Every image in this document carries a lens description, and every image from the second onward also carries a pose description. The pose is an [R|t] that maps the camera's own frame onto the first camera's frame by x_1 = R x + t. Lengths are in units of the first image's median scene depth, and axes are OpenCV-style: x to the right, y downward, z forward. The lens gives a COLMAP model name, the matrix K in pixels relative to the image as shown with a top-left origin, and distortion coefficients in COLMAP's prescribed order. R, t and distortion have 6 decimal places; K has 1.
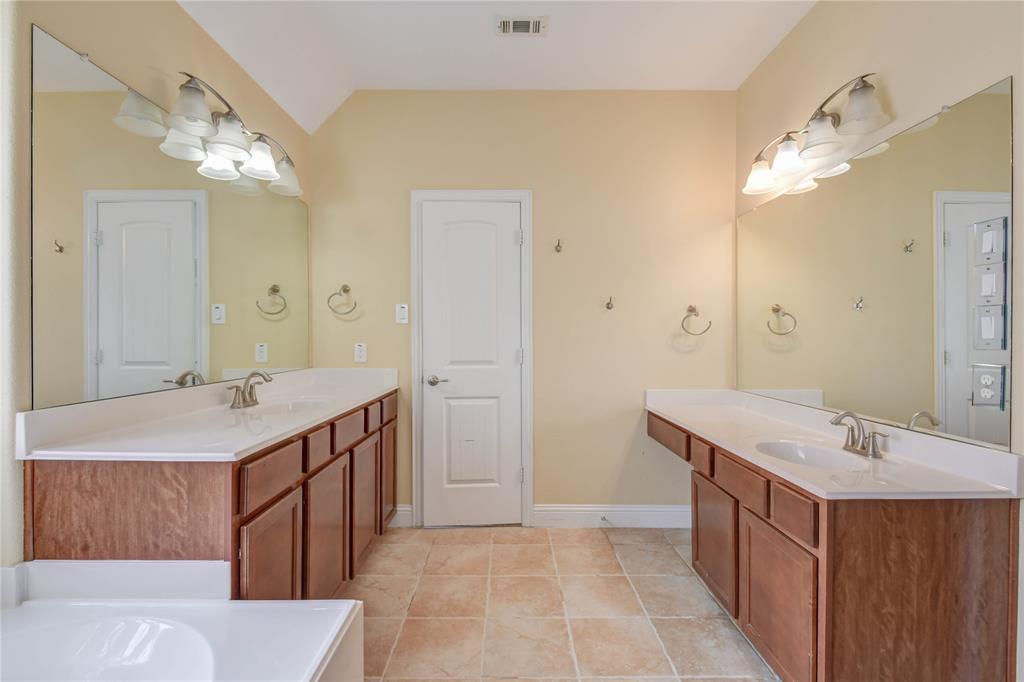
lens RADIAL K [[454.9, 0, 500.2], [0, 454.9, 343.7], [0, 0, 1]] dist [0.023253, -0.016341]
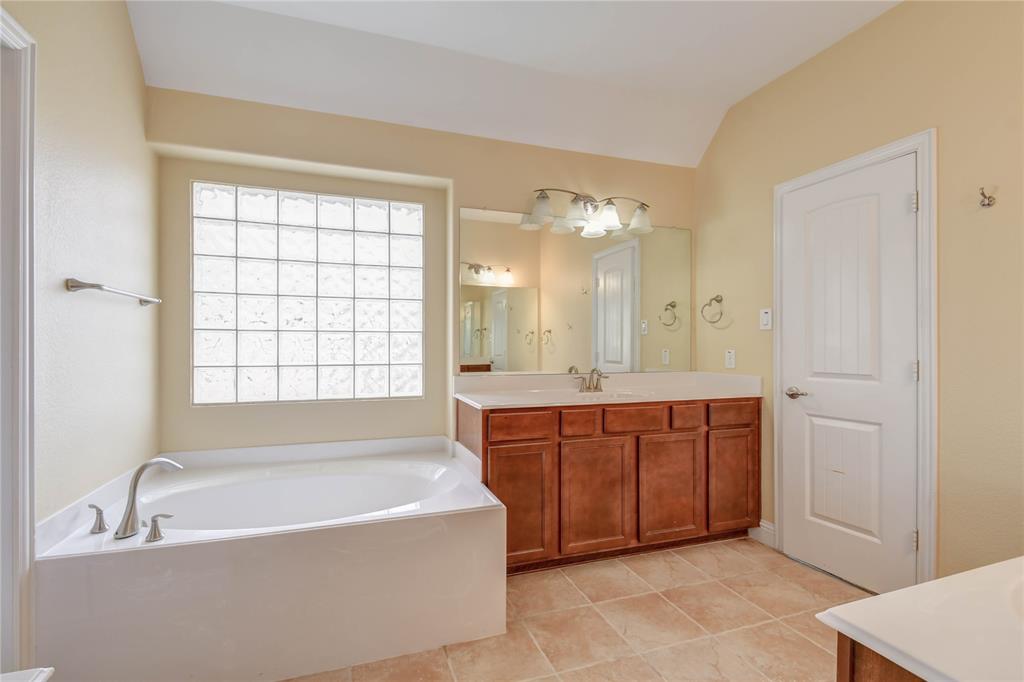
lens RADIAL K [[434.6, 0, 508.8], [0, 434.6, 348.3], [0, 0, 1]] dist [0.019960, -0.013809]
pose [[0.366619, 0.006862, -0.930346, 0.441066], [-0.012404, 0.999920, 0.002487, -0.001057], [0.930288, 0.010628, 0.366675, 0.171737]]
